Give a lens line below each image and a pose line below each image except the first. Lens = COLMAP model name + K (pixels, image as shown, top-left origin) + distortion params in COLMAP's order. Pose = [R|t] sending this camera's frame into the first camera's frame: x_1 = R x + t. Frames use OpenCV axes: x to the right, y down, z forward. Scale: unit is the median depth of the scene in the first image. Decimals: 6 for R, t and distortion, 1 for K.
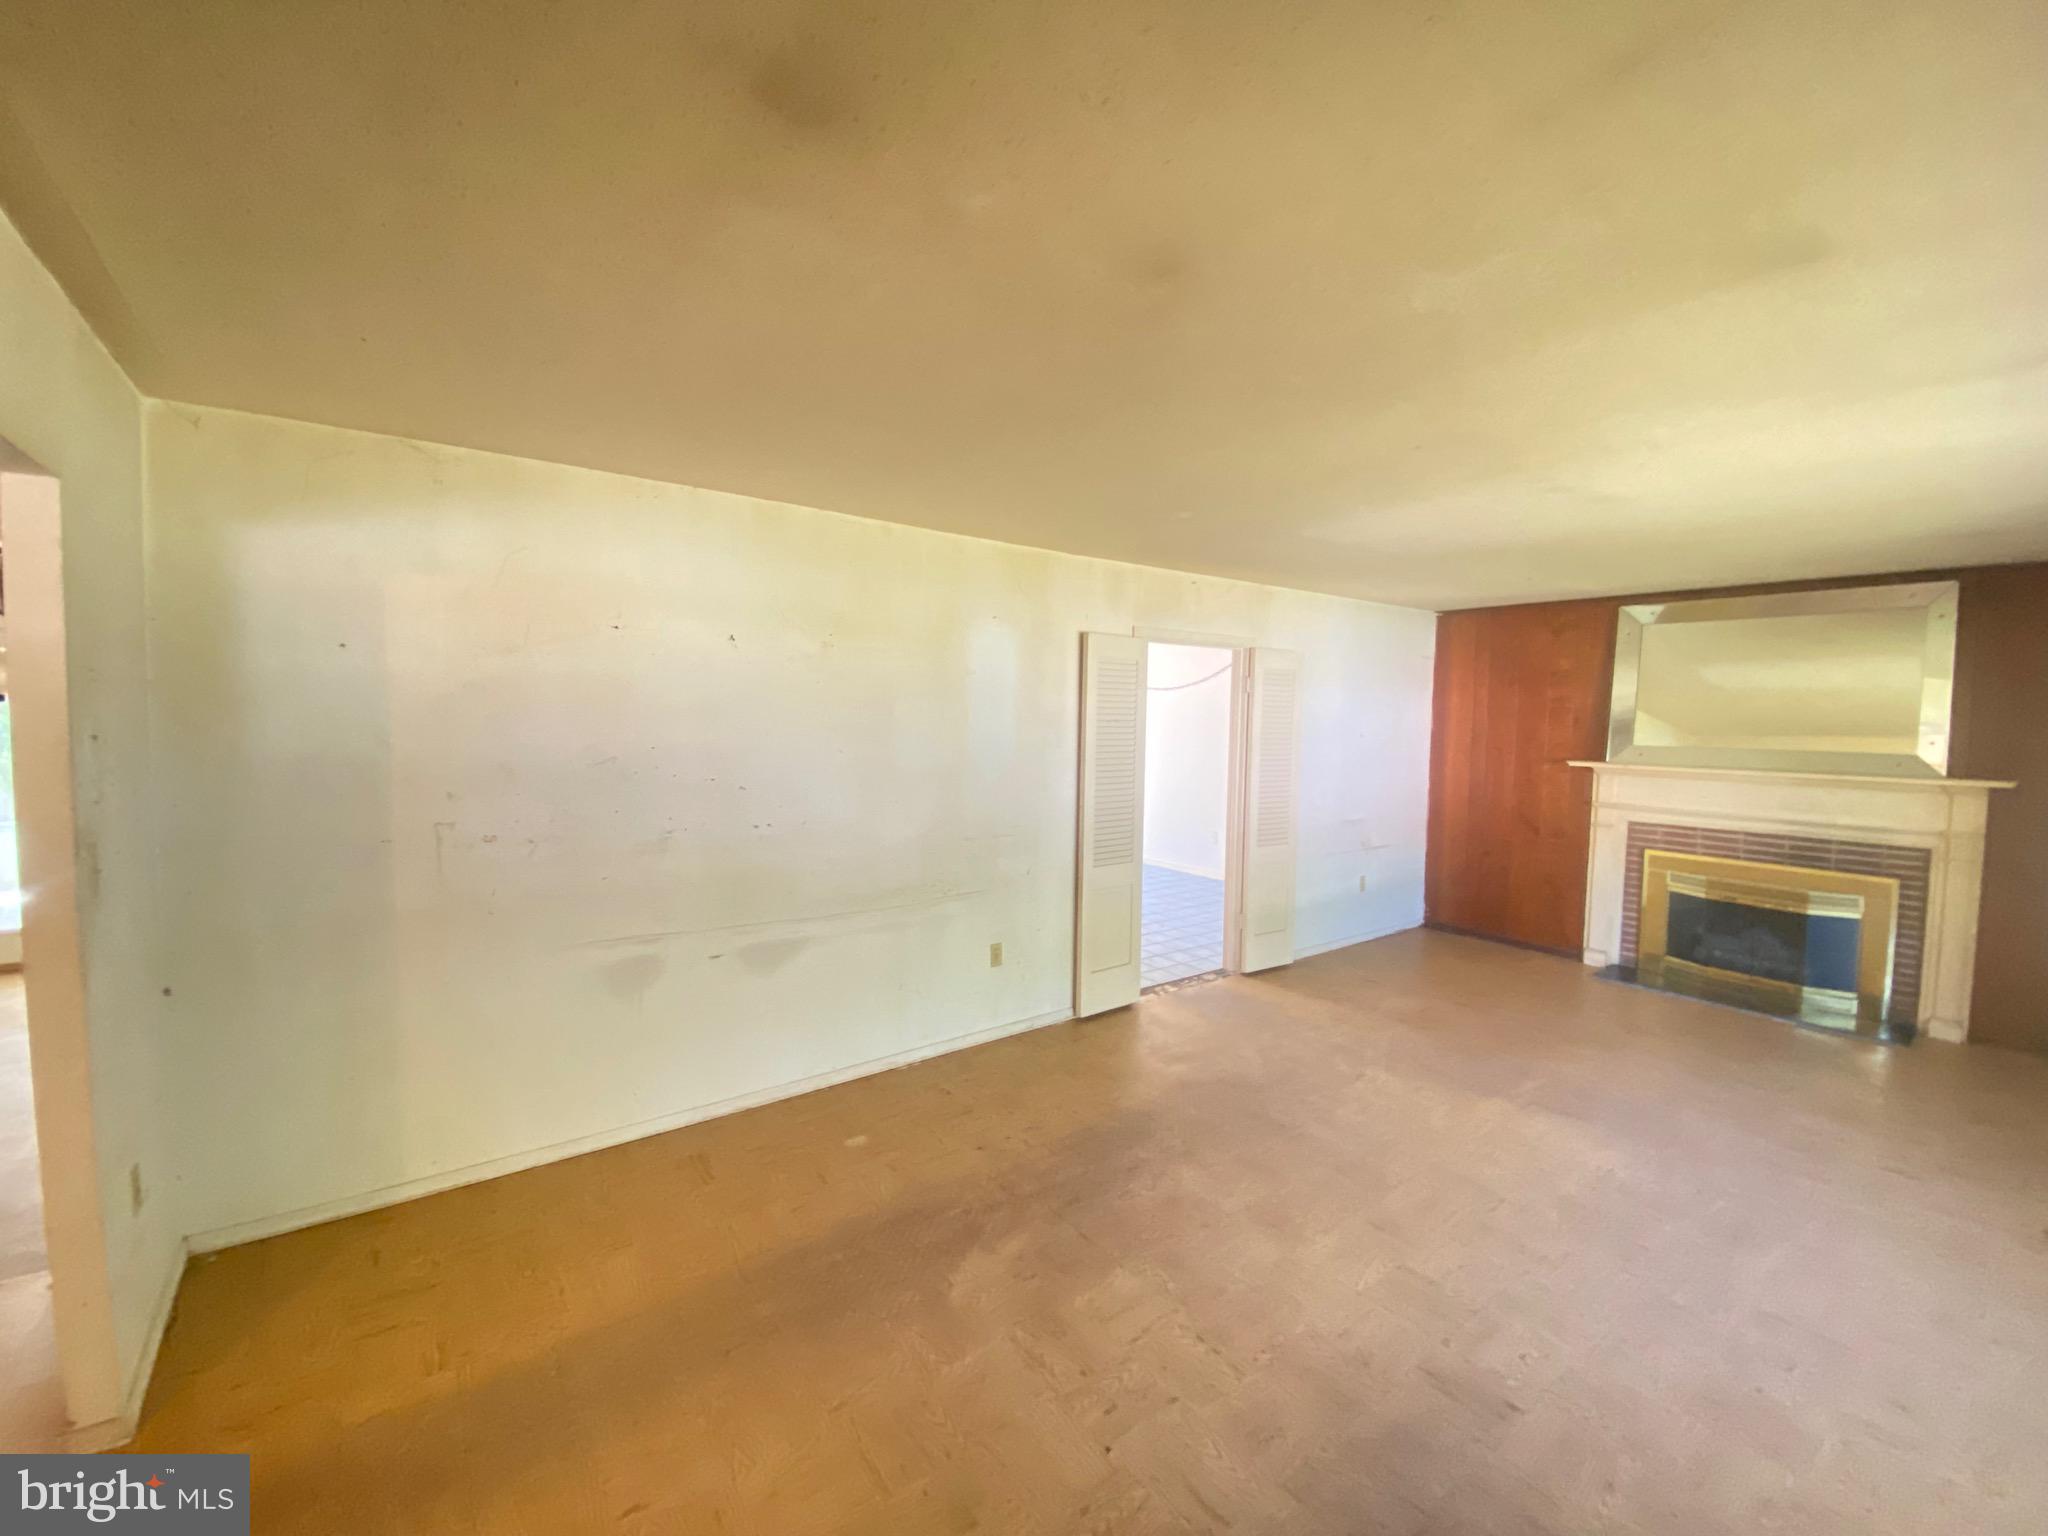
lens RADIAL K [[835.9, 0, 1025.1], [0, 835.9, 760.2], [0, 0, 1]] dist [0.030406, -0.022831]
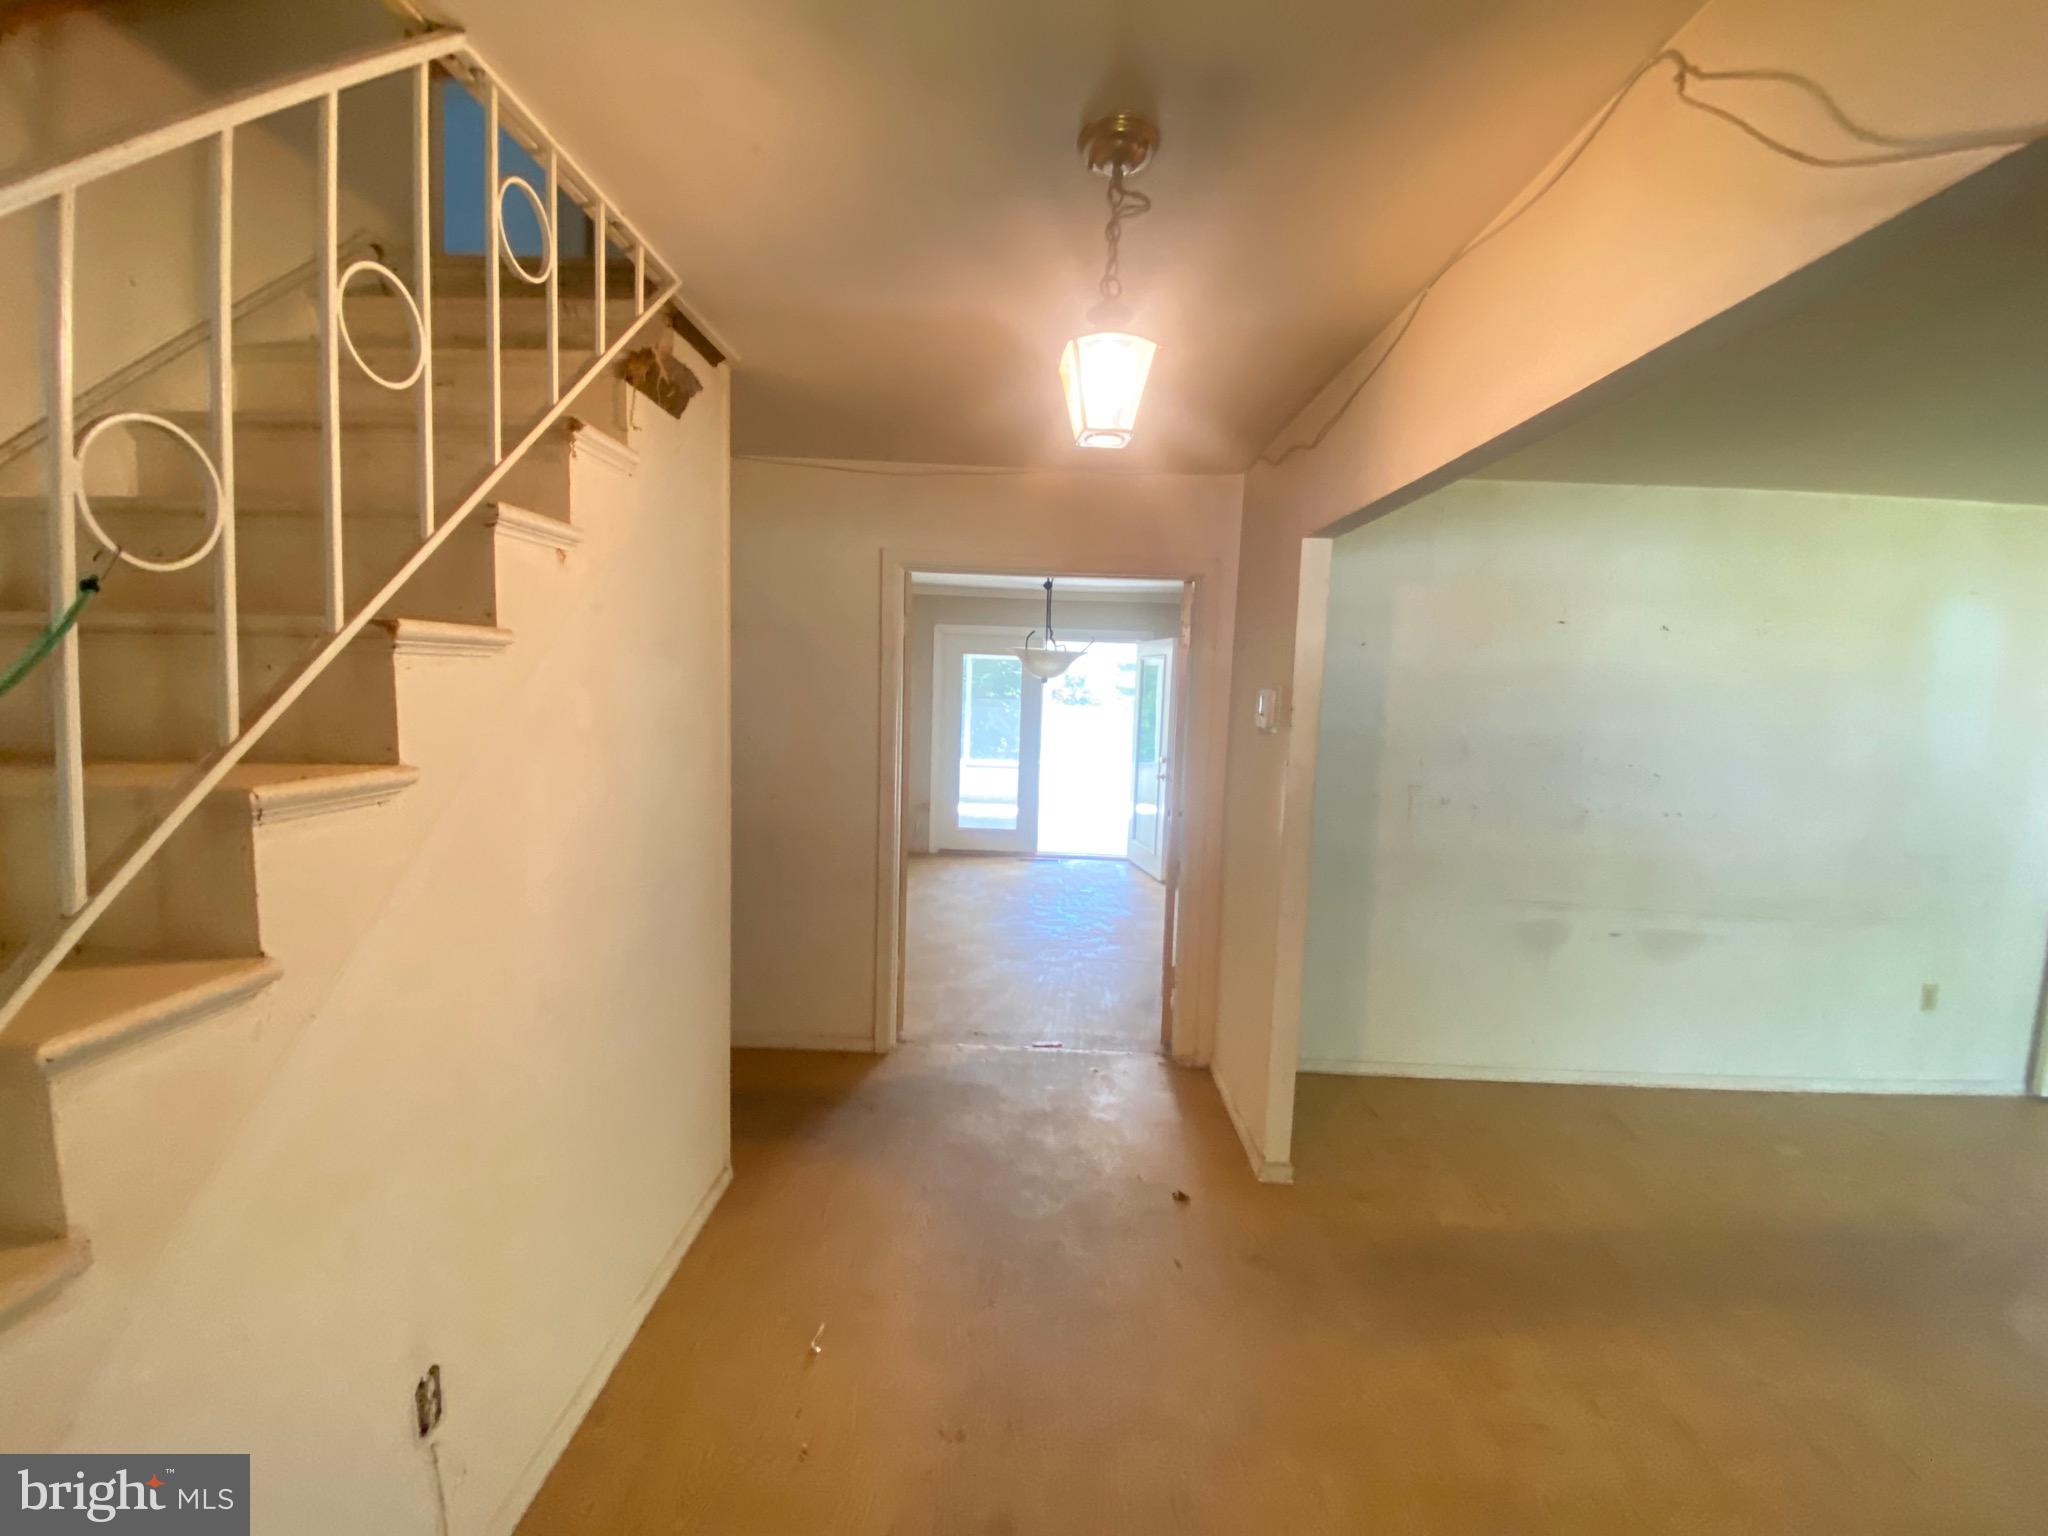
lens RADIAL K [[835.9, 0, 1025.1], [0, 835.9, 760.2], [0, 0, 1]] dist [0.030406, -0.022831]
pose [[0.793027, 0.070523, -0.605090, -0.341224], [-0.059881, 0.997490, 0.037777, 0.022198], [0.606236, 0.006275, 0.795260, -0.290085]]
